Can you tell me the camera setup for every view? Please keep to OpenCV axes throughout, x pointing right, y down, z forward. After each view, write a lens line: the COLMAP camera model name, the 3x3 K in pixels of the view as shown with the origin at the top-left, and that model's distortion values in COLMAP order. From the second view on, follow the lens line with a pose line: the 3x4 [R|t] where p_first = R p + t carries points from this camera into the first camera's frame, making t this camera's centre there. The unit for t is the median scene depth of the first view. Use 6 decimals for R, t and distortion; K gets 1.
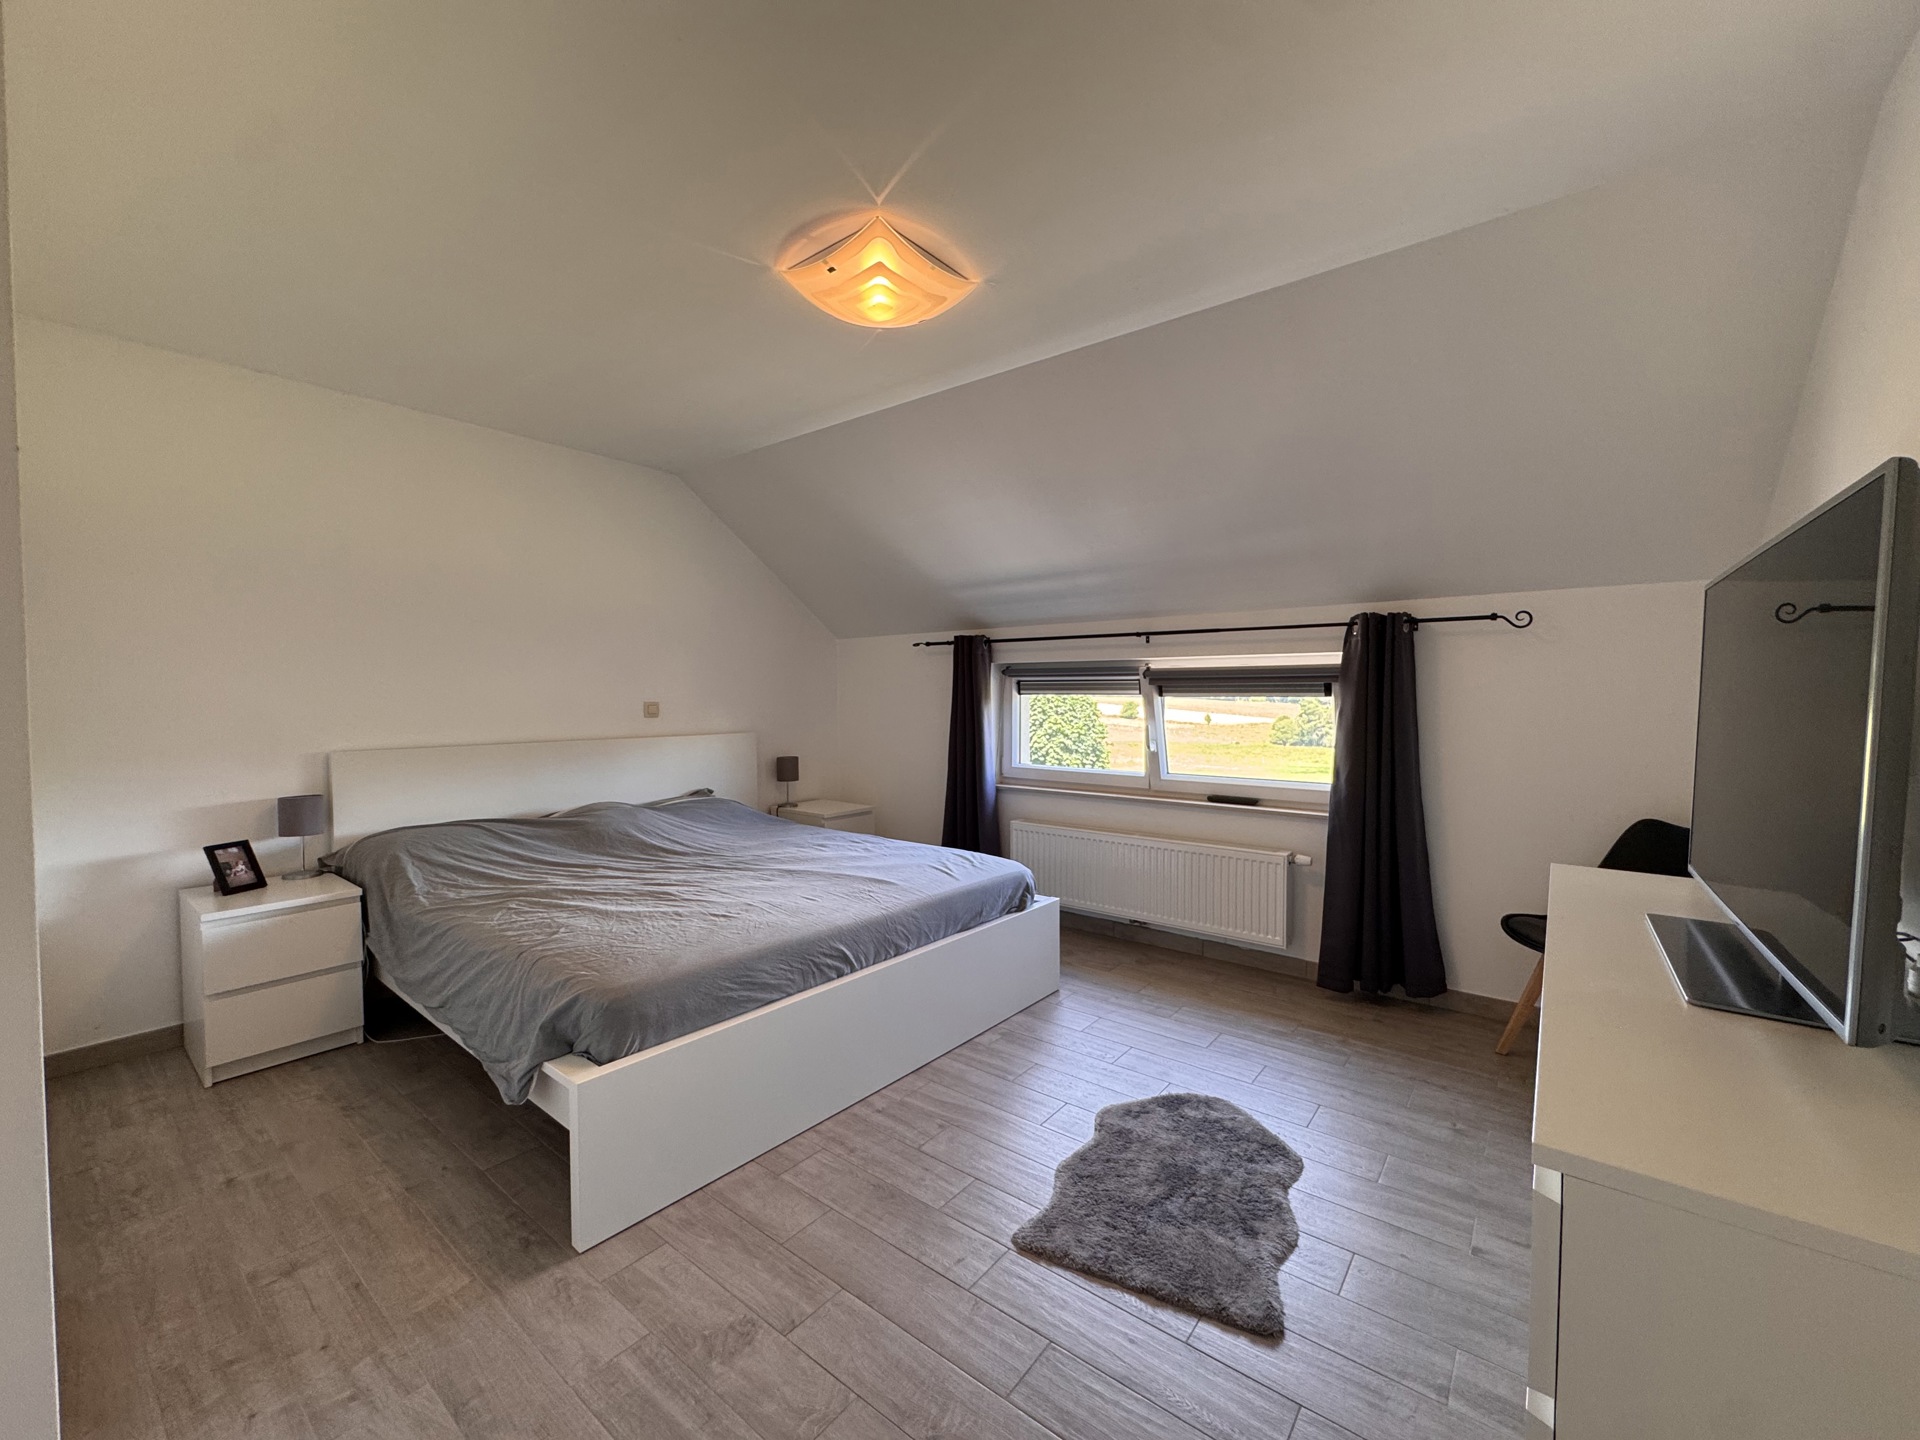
lens RADIAL K [[767.1, 0, 960.0], [0, 767.1, 720.0], [0, 0, 1]] dist [-0.001262, -0.000355]
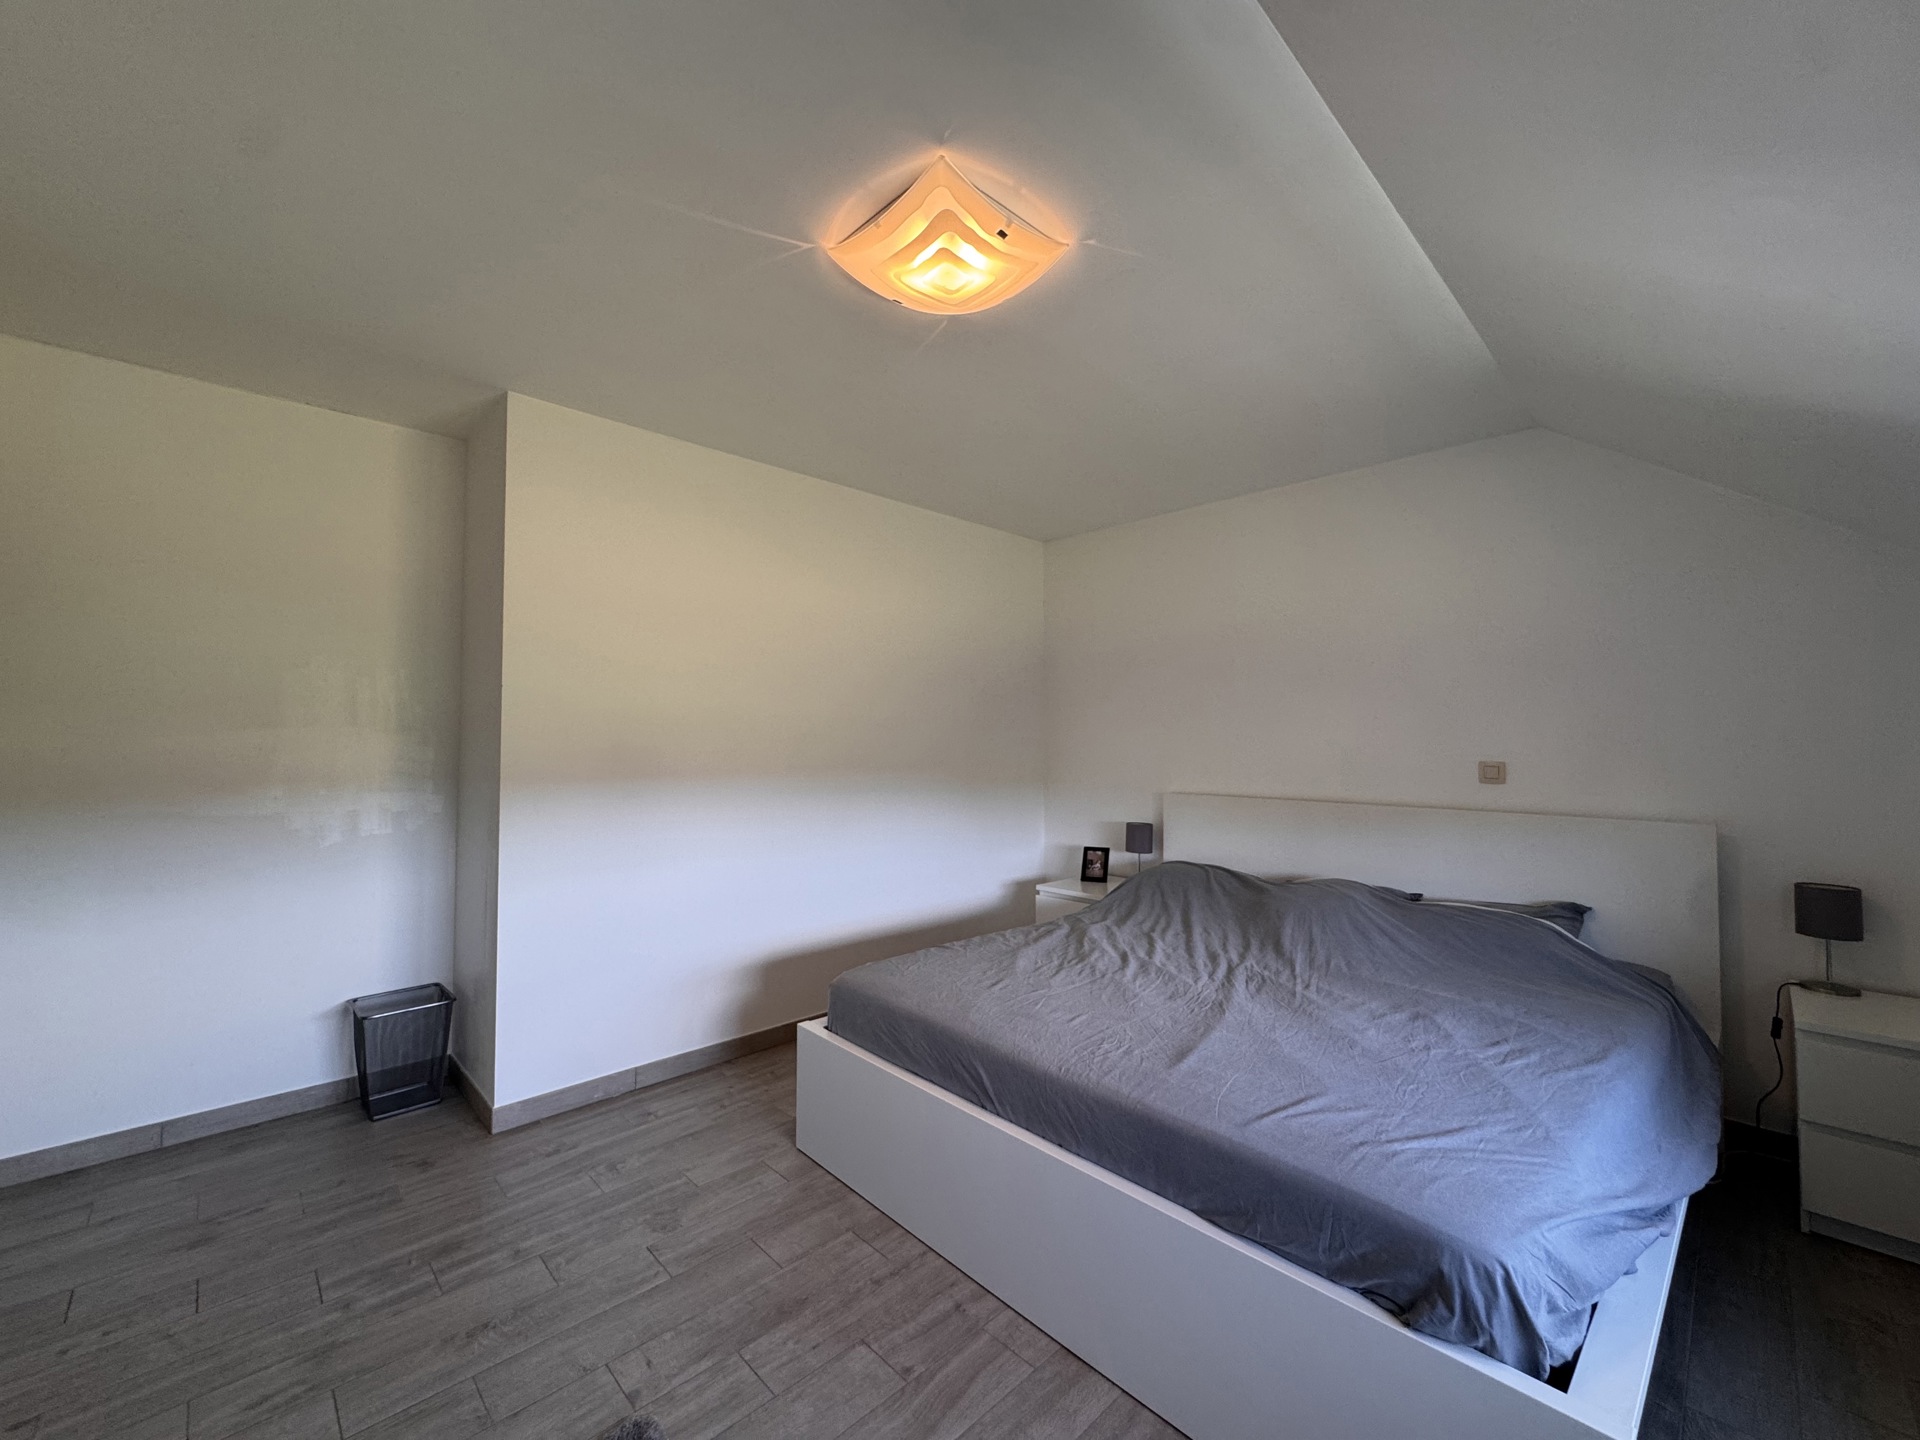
lens RADIAL K [[767.1, 0, 960.0], [0, 767.1, 720.0], [0, 0, 1]] dist [-0.001262, -0.000355]
pose [[-0.128132, -0.027127, -0.991386, 0.596028], [-0.036243, 0.999086, -0.022653, -0.045943], [0.991095, 0.033028, -0.128998, 0.976720]]
